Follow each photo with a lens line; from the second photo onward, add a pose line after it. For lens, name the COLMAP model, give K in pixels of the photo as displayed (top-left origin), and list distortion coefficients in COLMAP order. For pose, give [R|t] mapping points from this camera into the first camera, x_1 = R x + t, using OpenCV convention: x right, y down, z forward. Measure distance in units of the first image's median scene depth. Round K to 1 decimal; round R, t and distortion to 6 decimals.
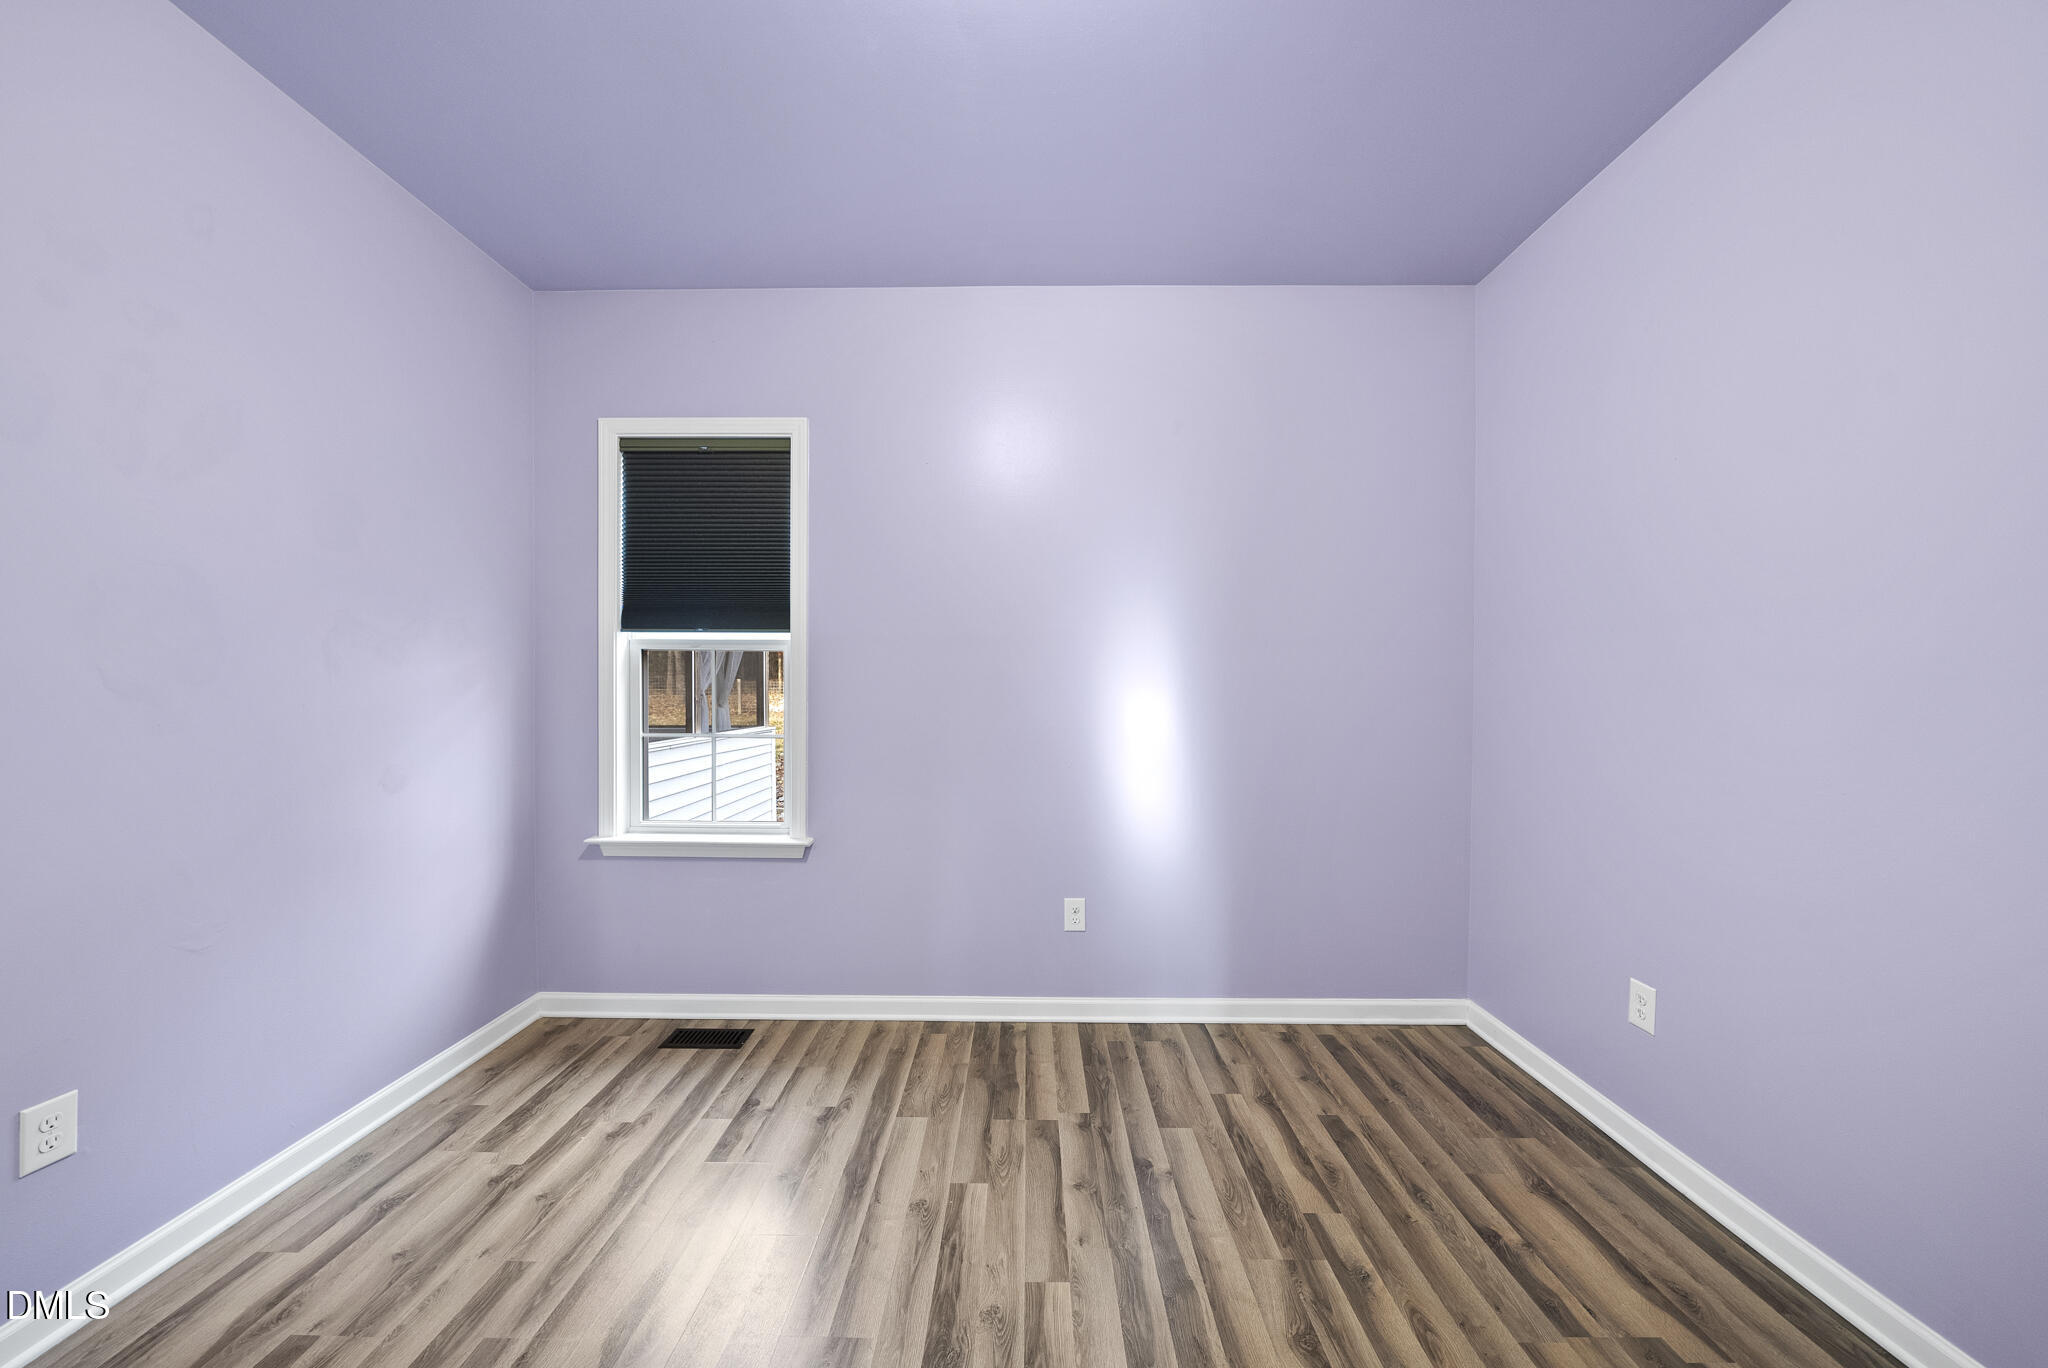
lens RADIAL K [[713.6, 0, 1022.4], [0, 713.6, 696.2], [0, 0, 1]] dist [-0.001722, -0.000225]
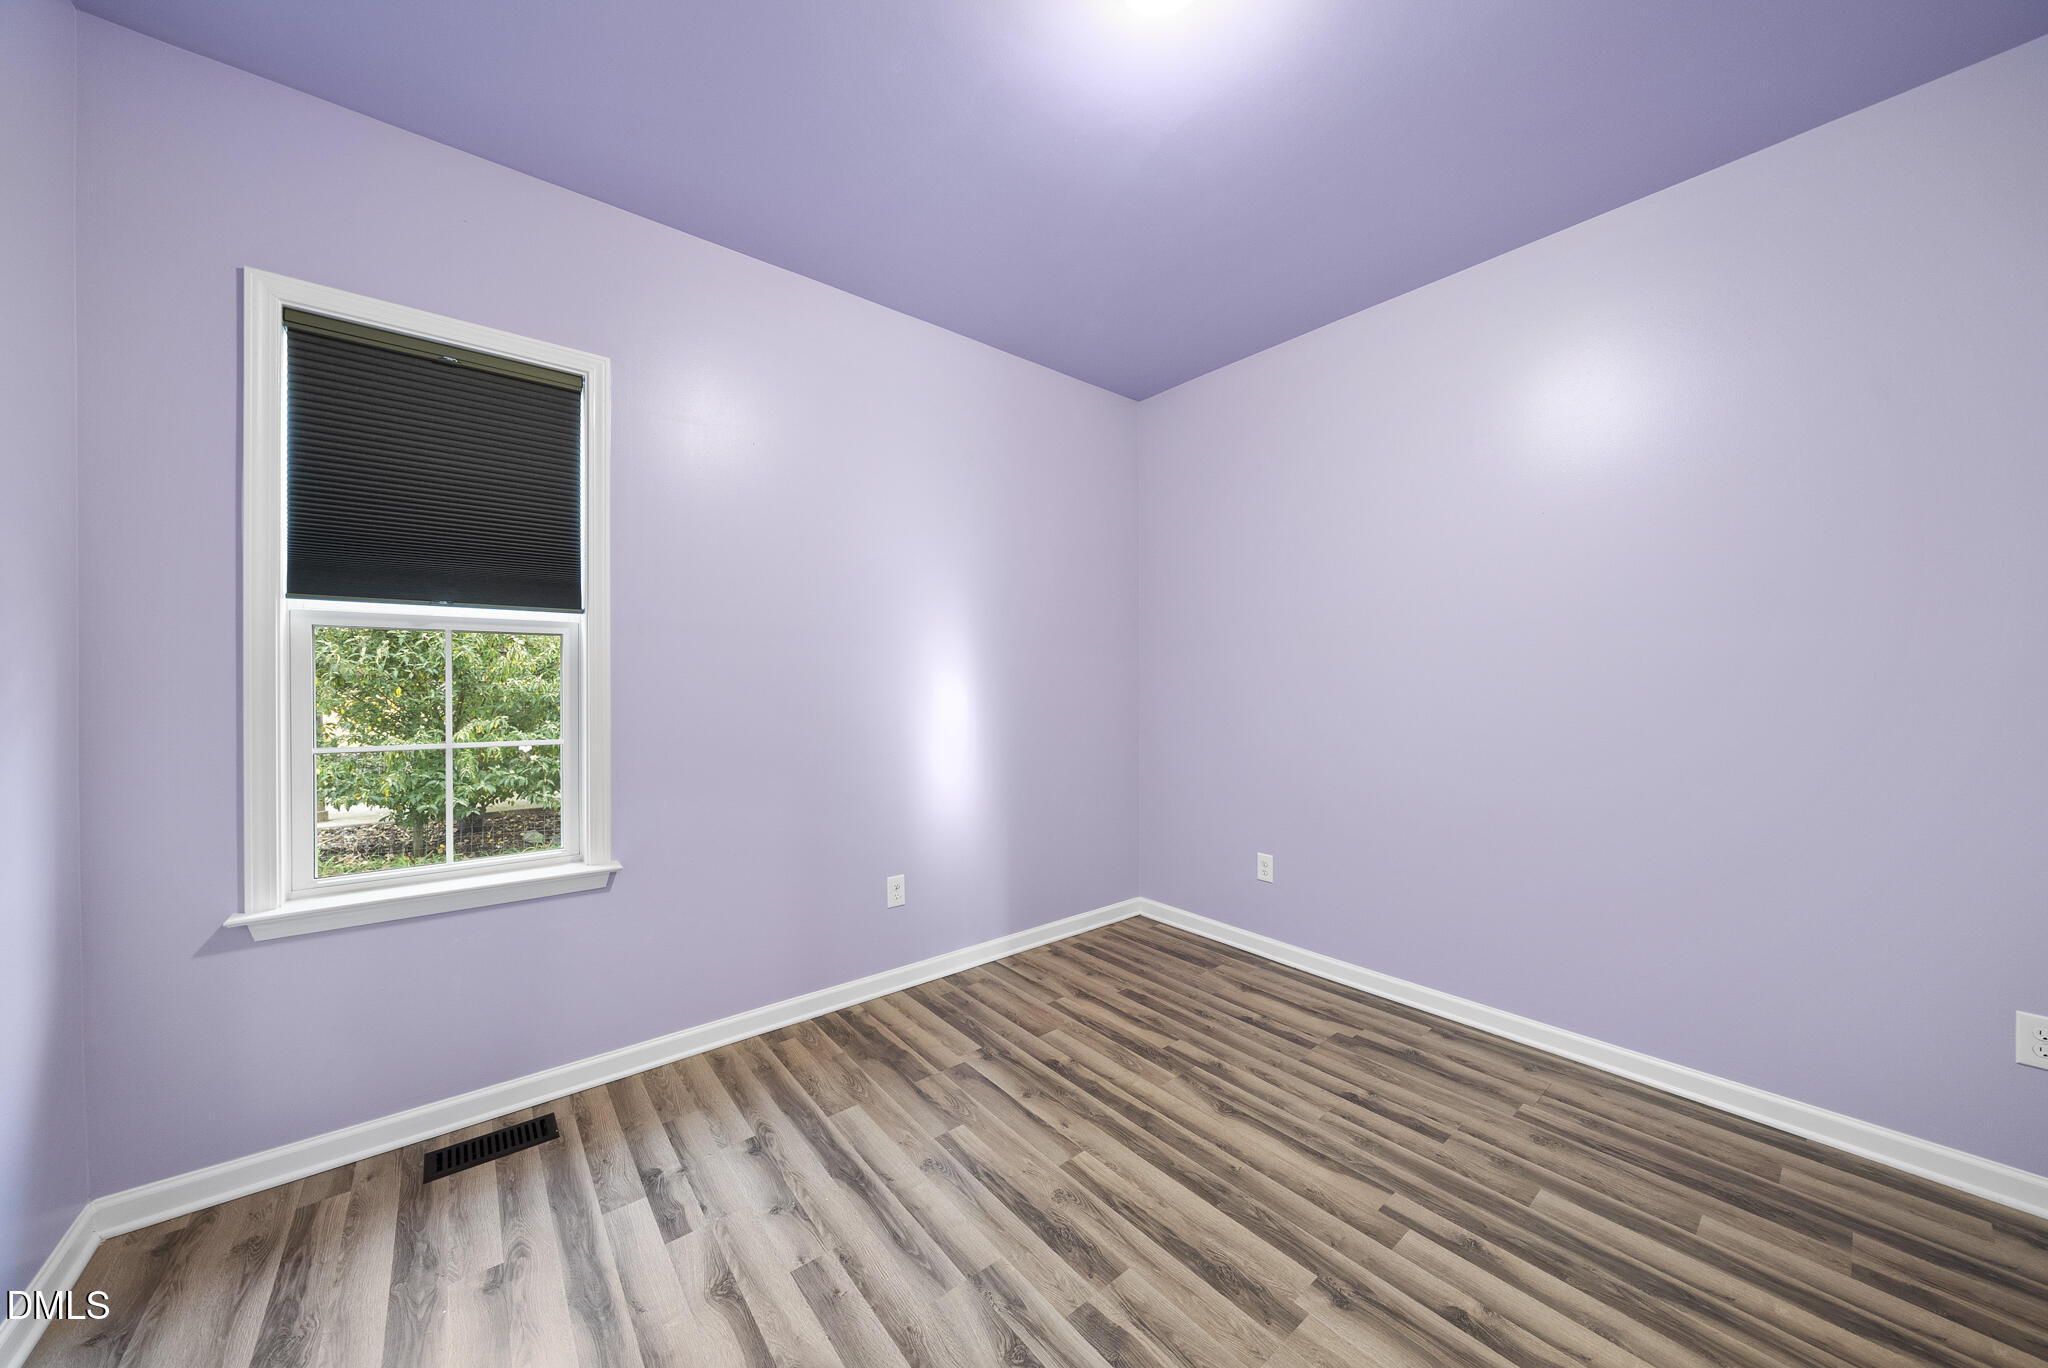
lens RADIAL K [[702.7, 0, 1024.0], [0, 702.7, 684.0], [0, 0, 1]] dist [-0.000674, -0.000242]
pose [[0.767167, -0.005988, 0.641420, -0.552895], [0.011251, 0.999928, -0.004121, 0.000738], [-0.641349, 0.010378, 0.767179, 0.073251]]
